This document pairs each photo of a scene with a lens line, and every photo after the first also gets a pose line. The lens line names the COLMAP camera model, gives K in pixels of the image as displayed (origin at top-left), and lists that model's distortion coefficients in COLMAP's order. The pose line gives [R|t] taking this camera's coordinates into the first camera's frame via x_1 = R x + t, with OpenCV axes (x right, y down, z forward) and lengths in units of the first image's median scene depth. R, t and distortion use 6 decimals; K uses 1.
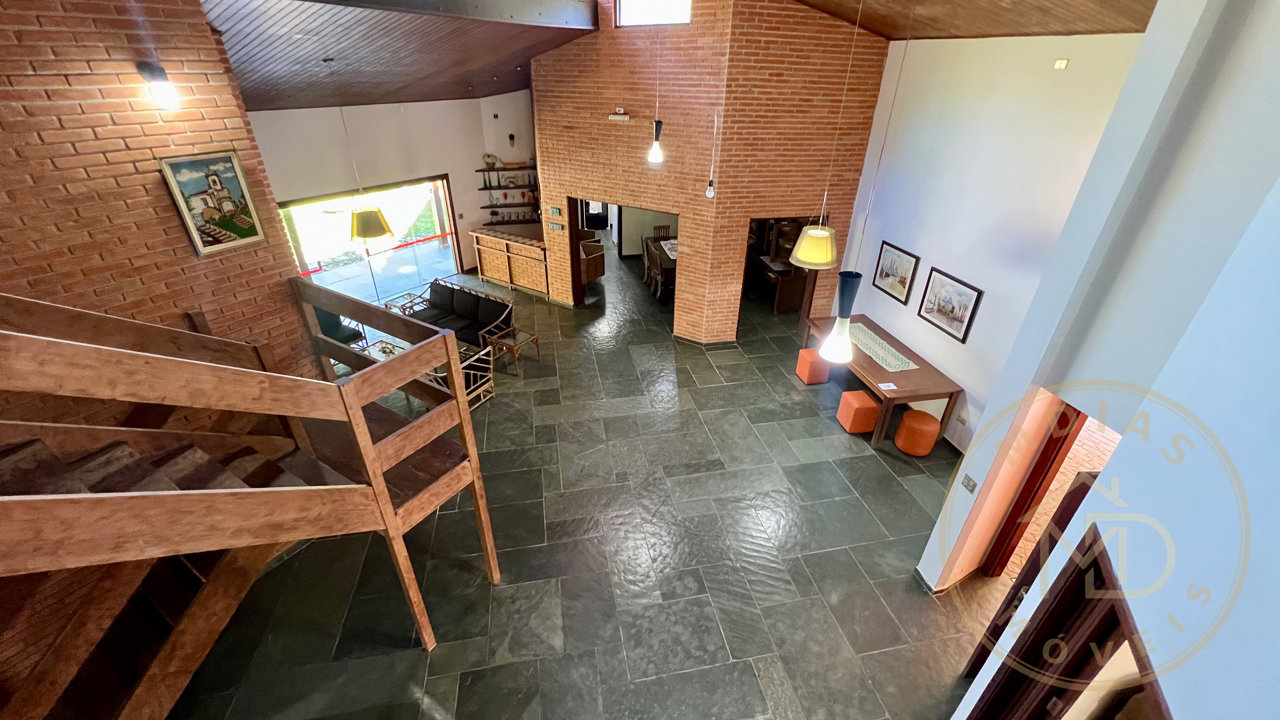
lens RADIAL K [[513.7, 0, 639.1], [0, 513.7, 356.1], [0, 0, 1]] dist [-0.000604, 0.000130]
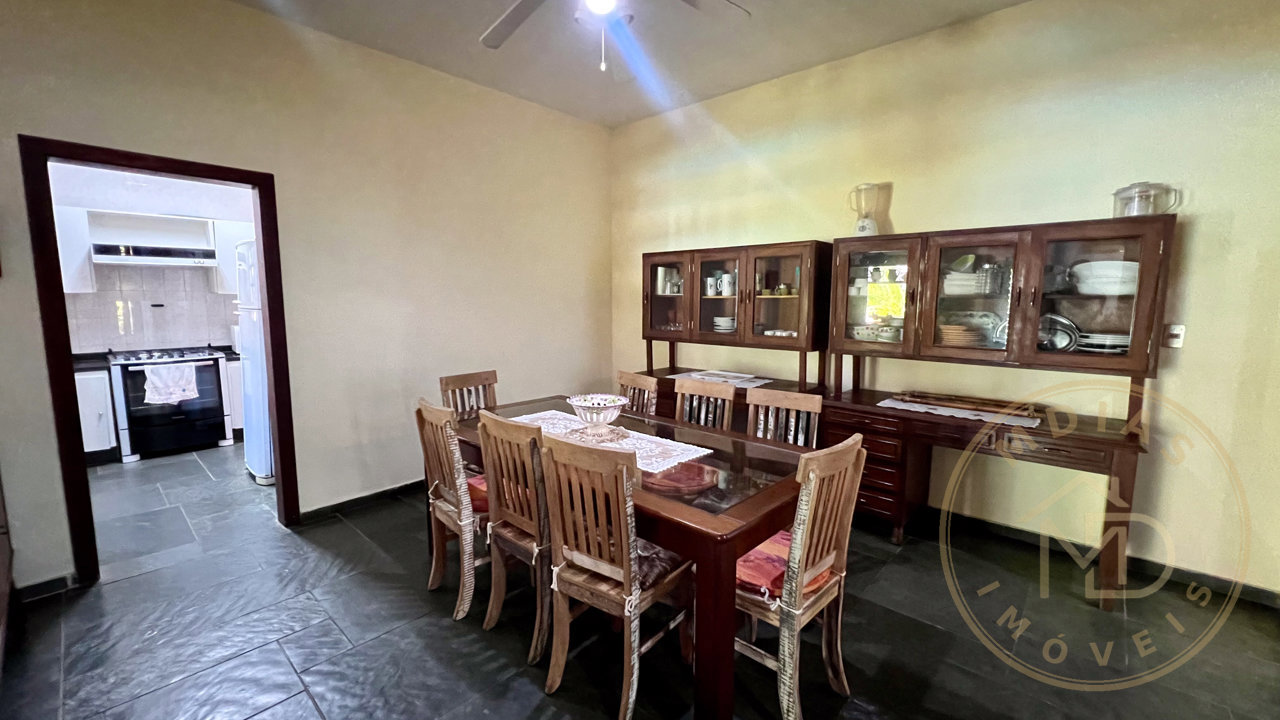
lens RADIAL K [[513.7, 0, 639.1], [0, 513.7, 356.1], [0, 0, 1]] dist [-0.000604, 0.000130]
pose [[0.806180, -0.079564, 0.586296, -0.069788], [0.299744, 0.909268, -0.288765, -0.243781], [-0.510125, 0.408535, 0.756883, 1.168347]]
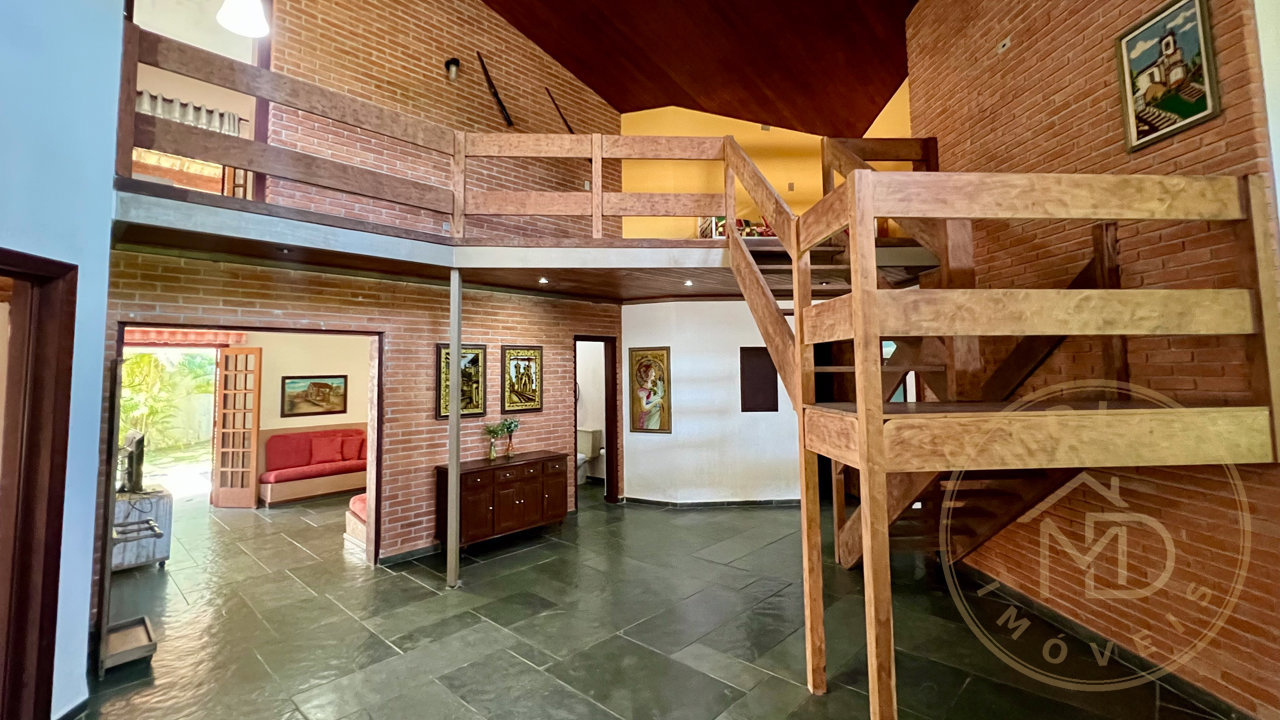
lens RADIAL K [[555.8, 0, 637.7], [0, 555.8, 329.6], [0, 0, 1]] dist [-0.000267, -0.000027]
pose [[-0.814440, -0.049990, -0.578091, 0.117419], [-0.290536, 0.897530, 0.331706, -0.008097], [0.502272, 0.438111, -0.745508, 0.700880]]
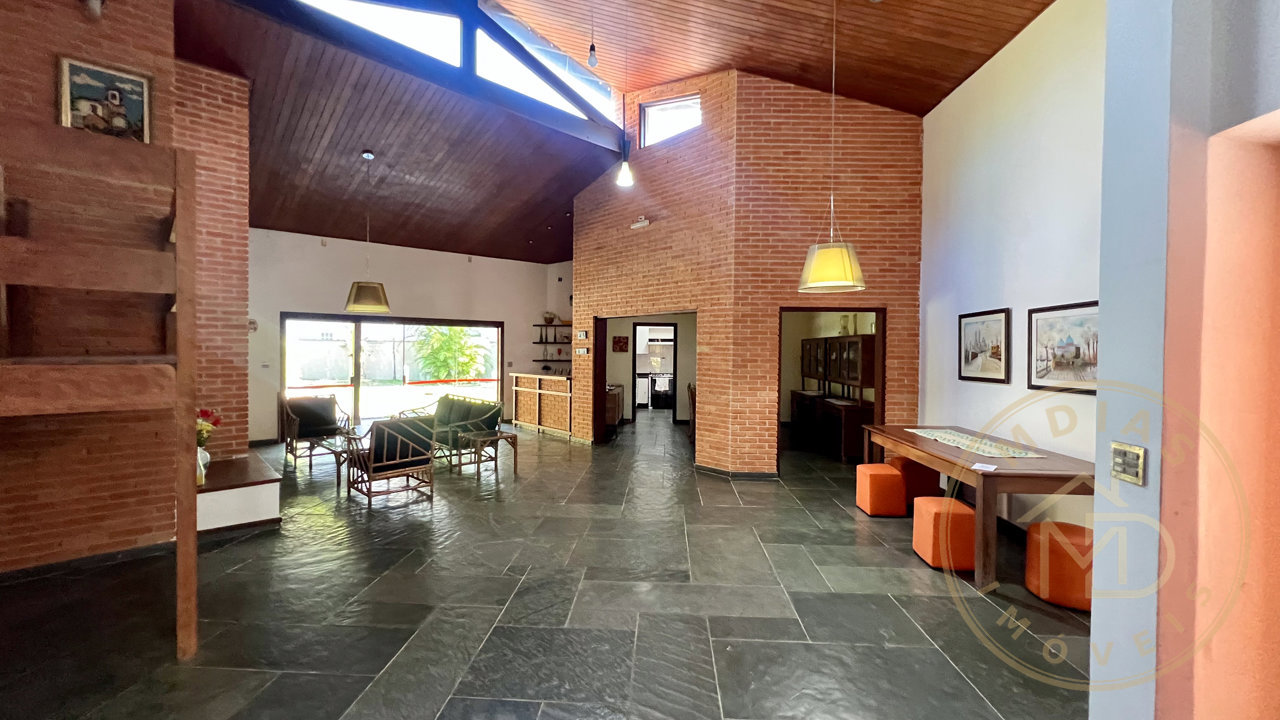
lens RADIAL K [[512.3, 0, 638.8], [0, 512.3, 356.2], [0, 0, 1]] dist [0.000563, 0.000490]
pose [[0.968230, 0.001130, -0.250058, 0.216581], [-0.122896, 0.873037, -0.471914, 0.231296], [0.217776, 0.487653, 0.845440, 0.311974]]
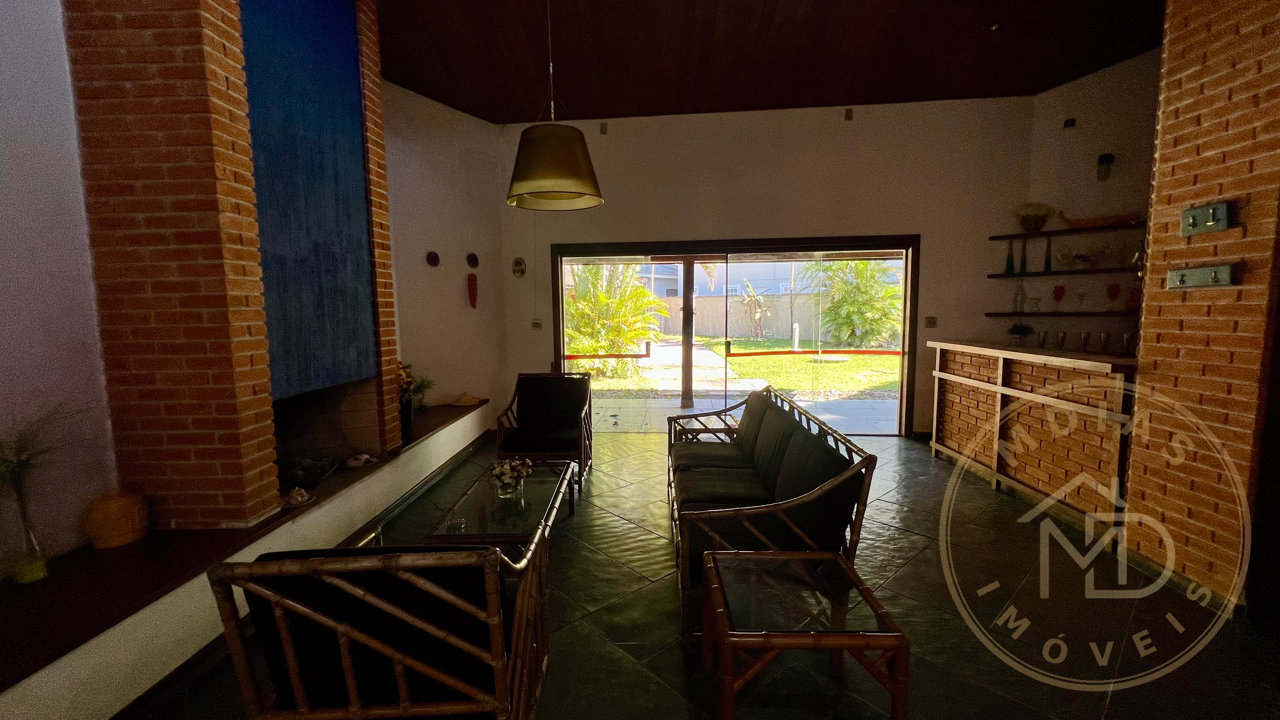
lens RADIAL K [[506.8, 0, 640.0], [0, 506.8, 360.0], [0, 0, 1]] dist [-0.011989, -0.000086]
pose [[0.502454, 0.071444, -0.861647, -0.107276], [-0.412200, 0.895827, -0.166089, -0.069671], [0.760021, 0.438623, 0.479561, 0.870925]]
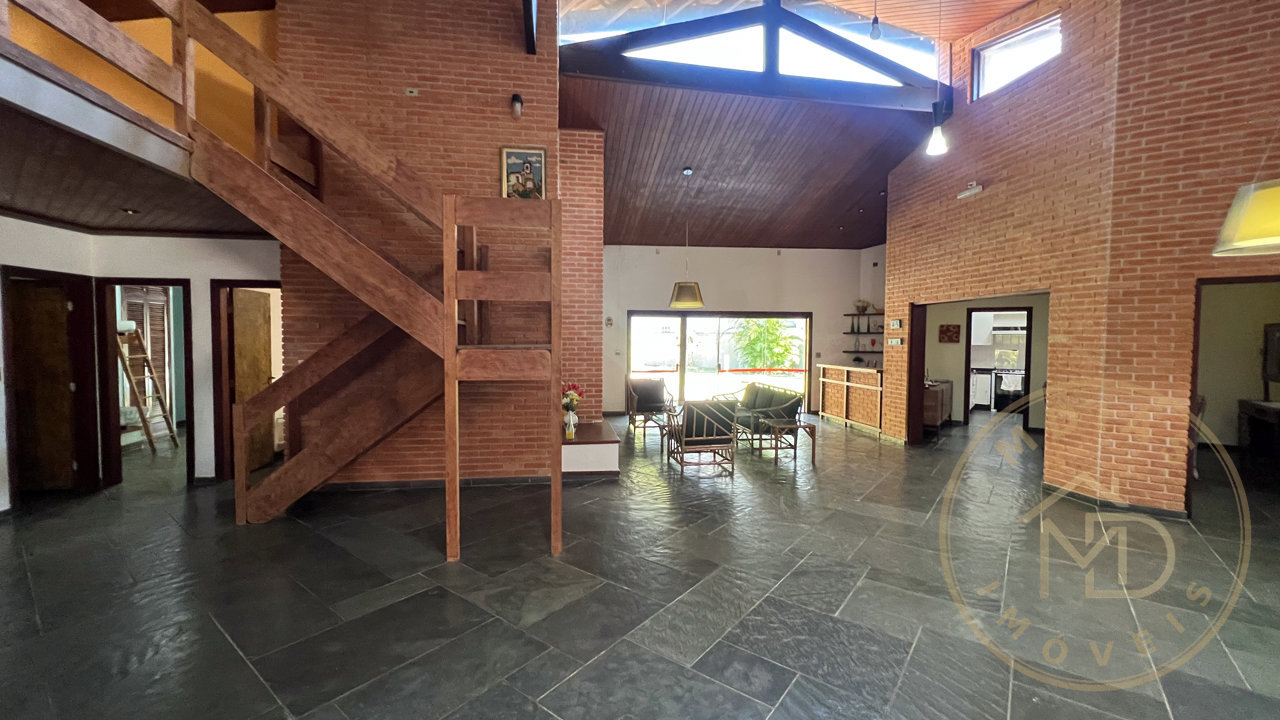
lens RADIAL K [[513.7, 0, 639.1], [0, 513.7, 356.1], [0, 0, 1]] dist [-0.000604, 0.000130]
pose [[0.653496, 0.019403, -0.756681, 0.261382], [-0.374927, 0.876719, -0.301319, 0.234326], [0.657551, 0.480611, 0.580207, 0.308904]]
